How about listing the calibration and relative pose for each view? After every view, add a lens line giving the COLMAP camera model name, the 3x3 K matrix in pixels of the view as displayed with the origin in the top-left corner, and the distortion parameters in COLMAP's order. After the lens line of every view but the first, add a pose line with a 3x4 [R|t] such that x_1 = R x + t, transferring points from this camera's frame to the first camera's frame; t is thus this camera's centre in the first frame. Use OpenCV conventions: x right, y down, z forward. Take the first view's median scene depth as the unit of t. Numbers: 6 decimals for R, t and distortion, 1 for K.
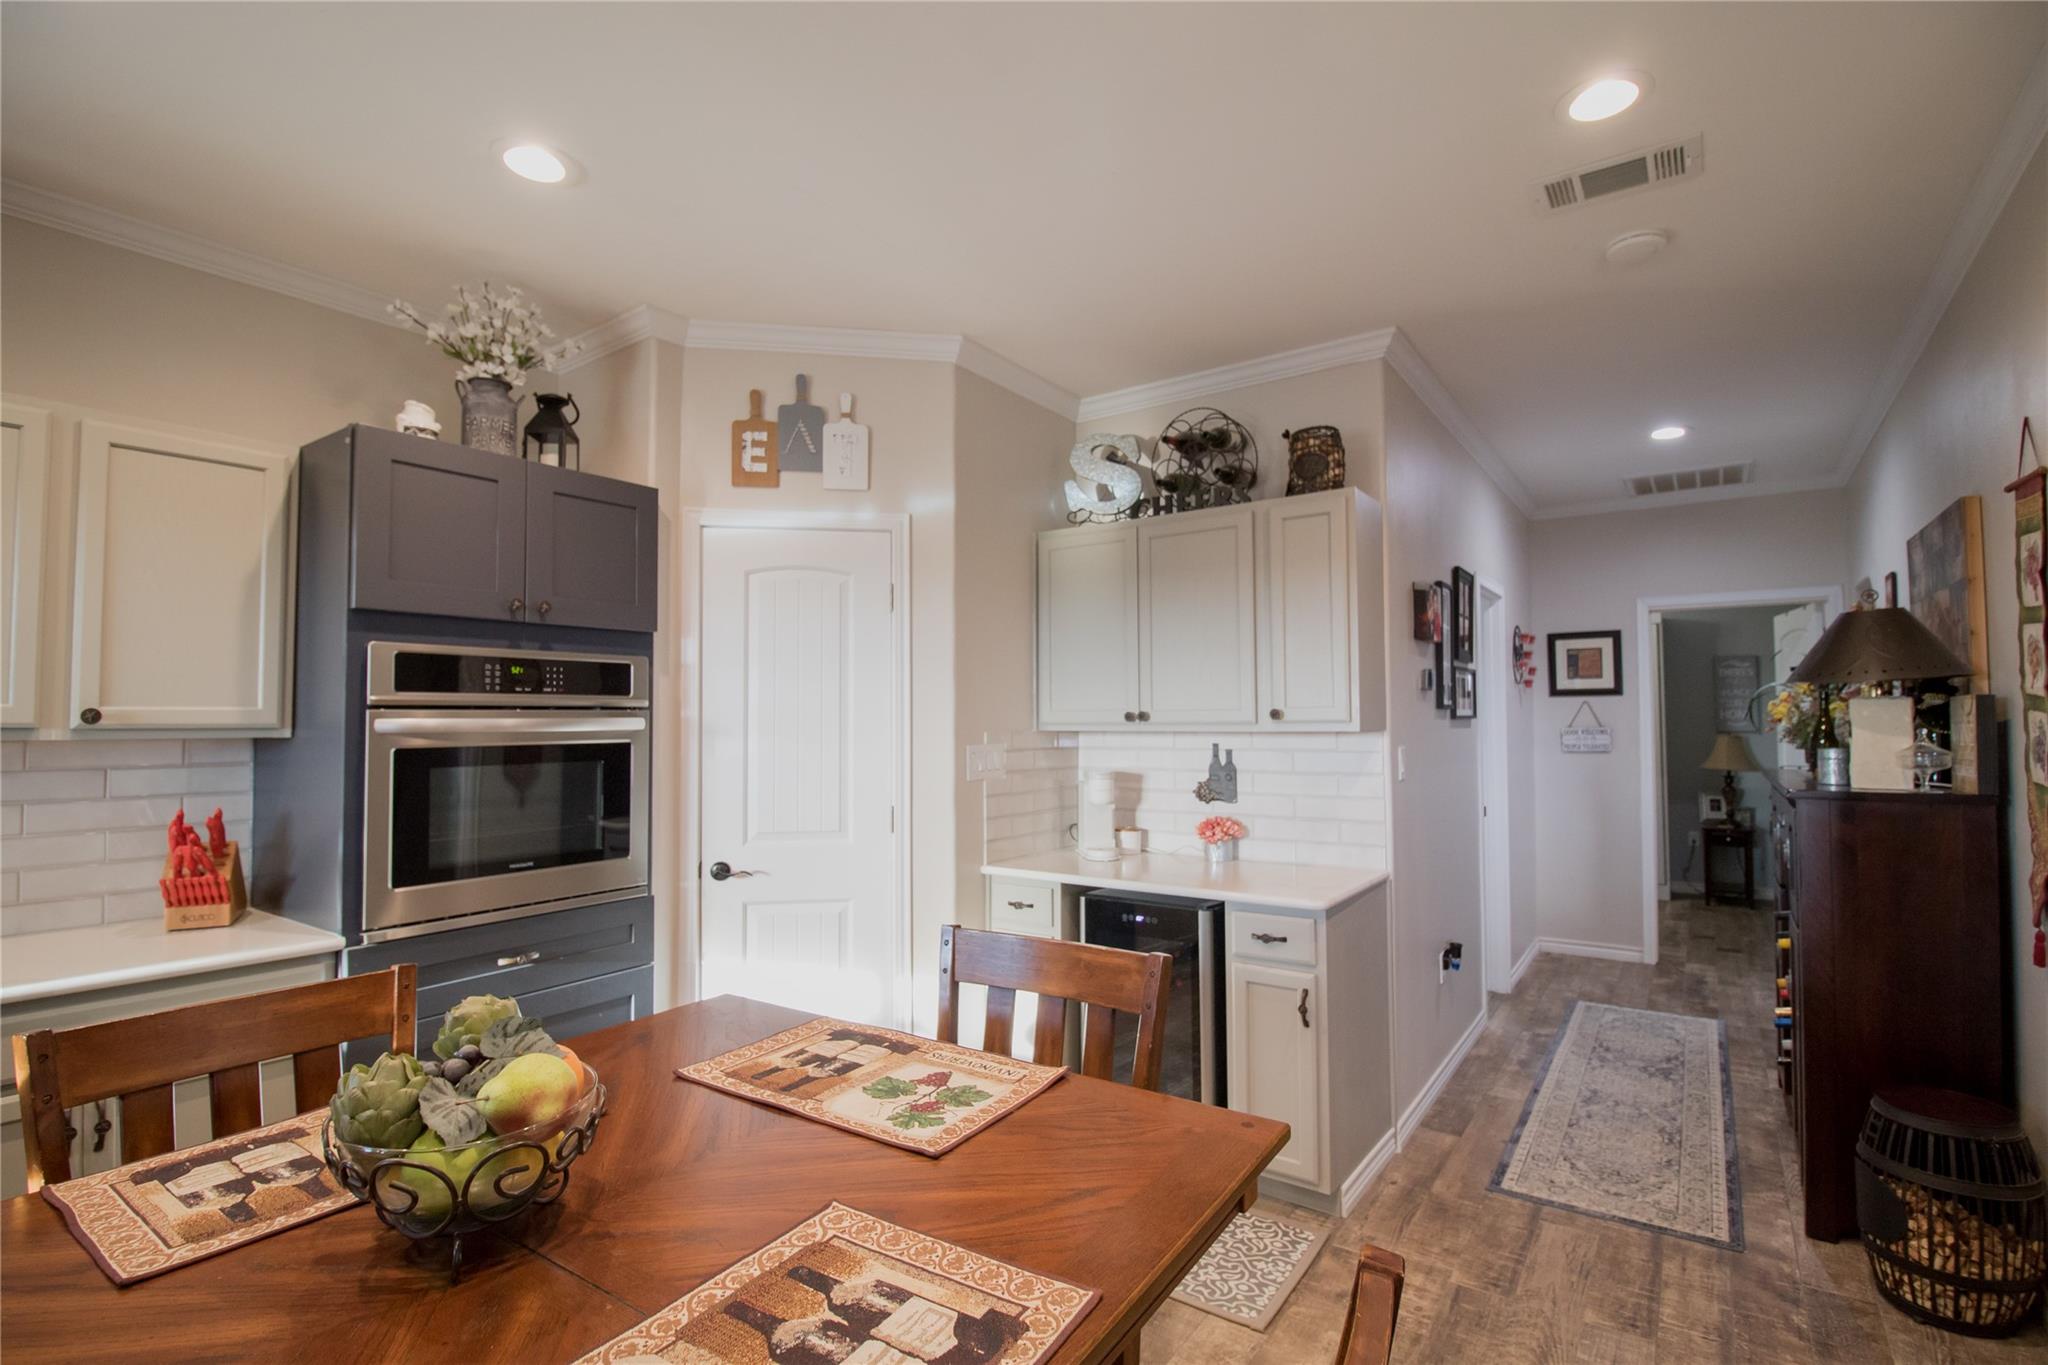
lens RADIAL K [[961.1, 0, 1028.6], [0, 961.1, 684.7], [0, 0, 1]] dist [0.000343, -0.013423]
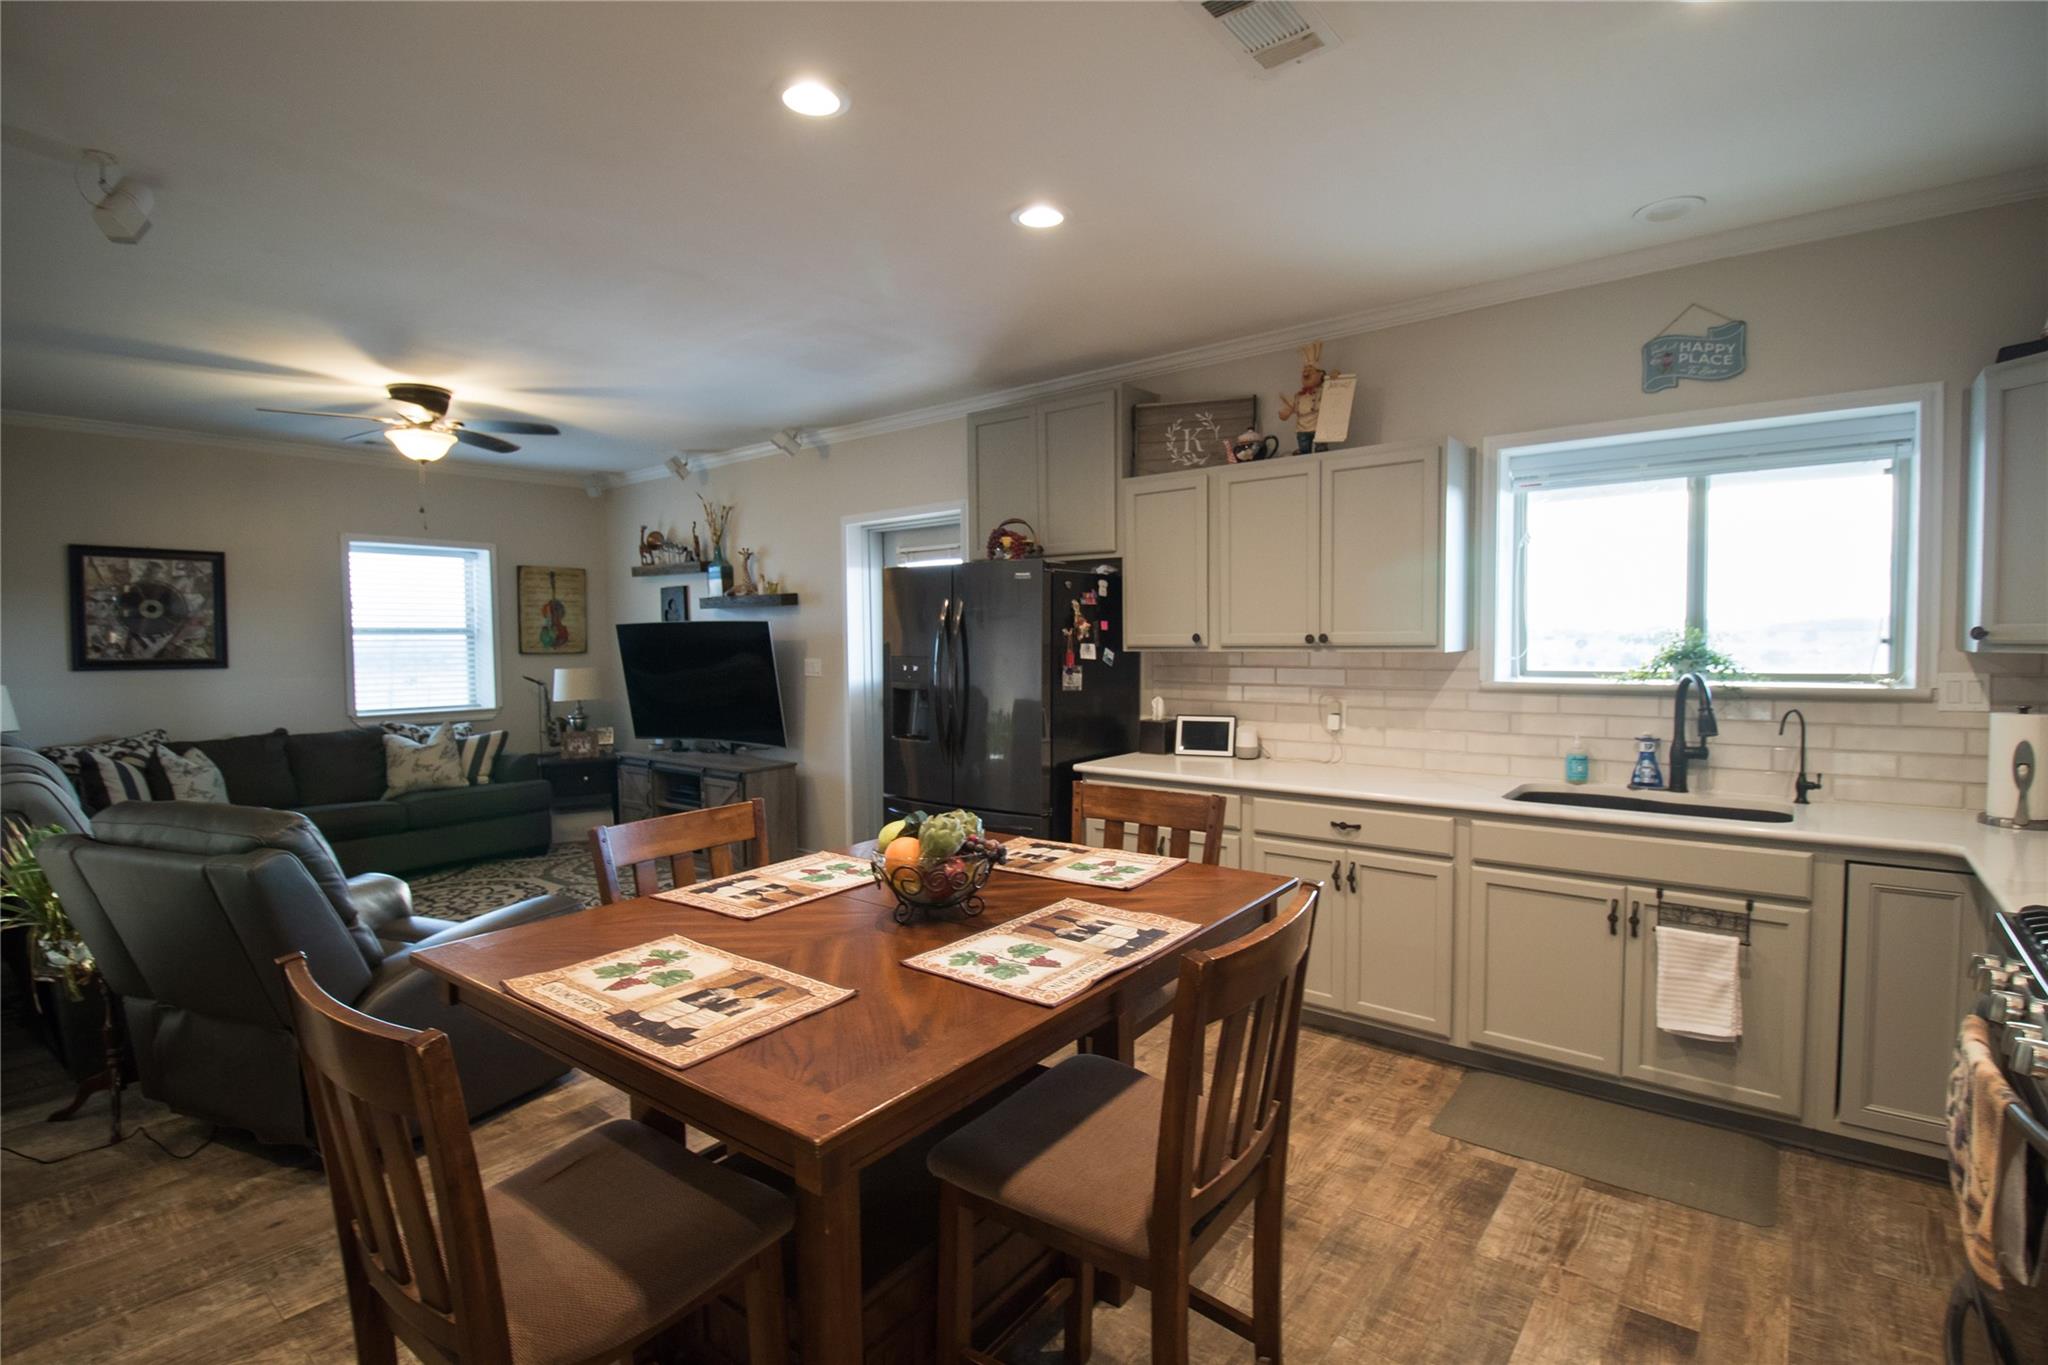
lens RADIAL K [[969.5, 0, 1019.2], [0, 969.5, 681.4], [0, 0, 1]] dist [-0.000606, -0.012957]
pose [[-0.996996, 0.010626, 0.076716, -0.296360], [0.011326, 0.999898, 0.008705, 0.025699], [-0.076616, 0.009548, -0.997015, 0.959839]]
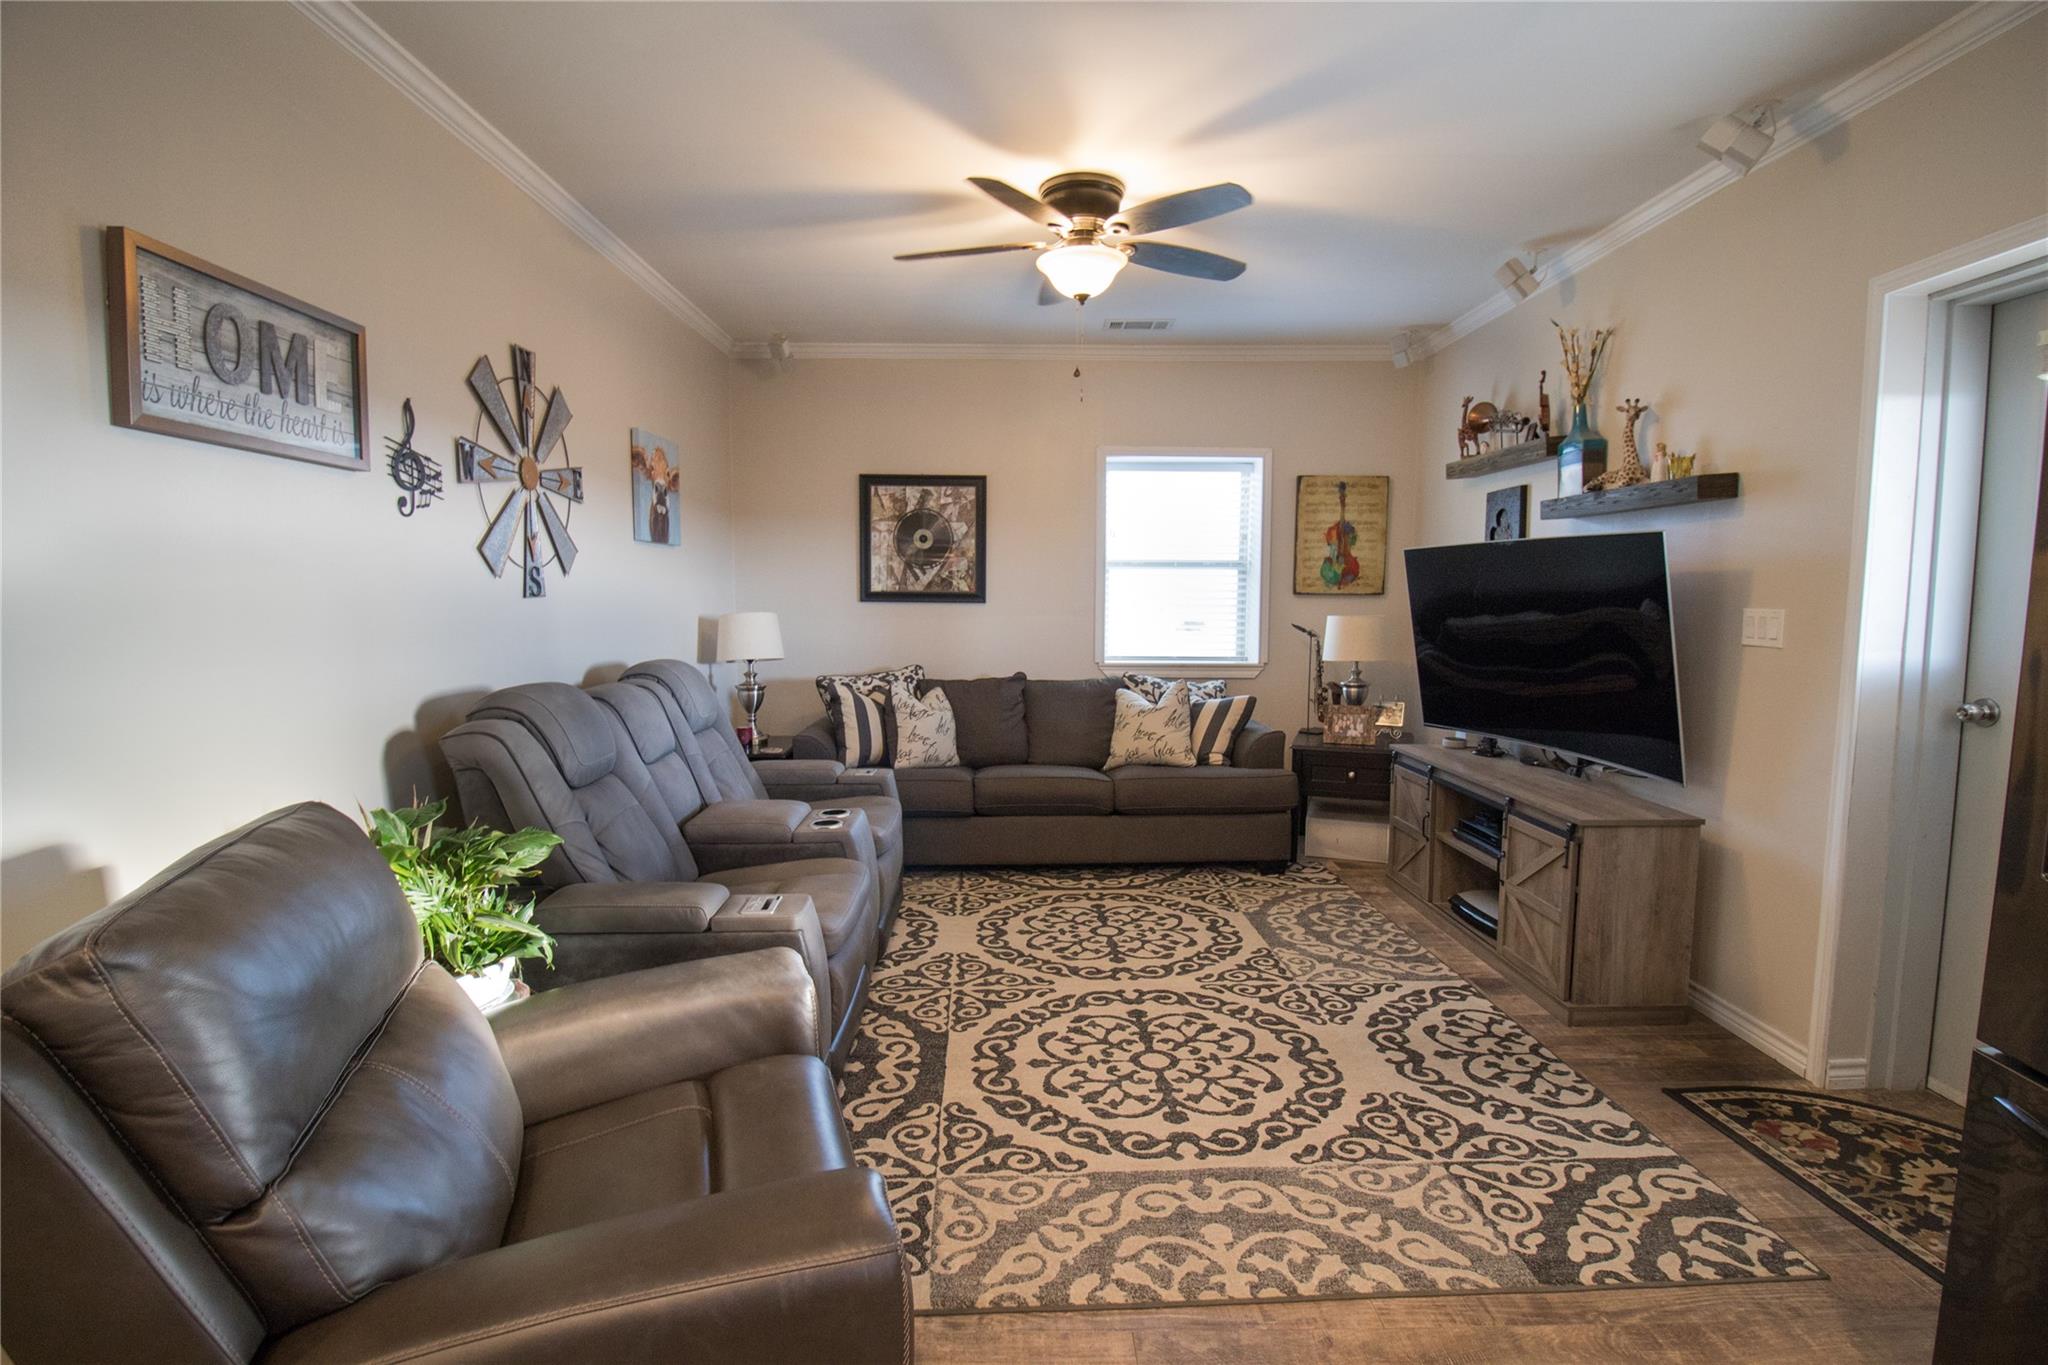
lens RADIAL K [[969.5, 0, 1019.2], [0, 969.5, 681.4], [0, 0, 1]] dist [-0.000606, -0.012957]
pose [[-0.577781, -0.071319, 0.813070, -0.056514], [-0.029797, 0.997354, 0.066310, 0.021805], [-0.815648, 0.014085, -0.578377, 0.091958]]
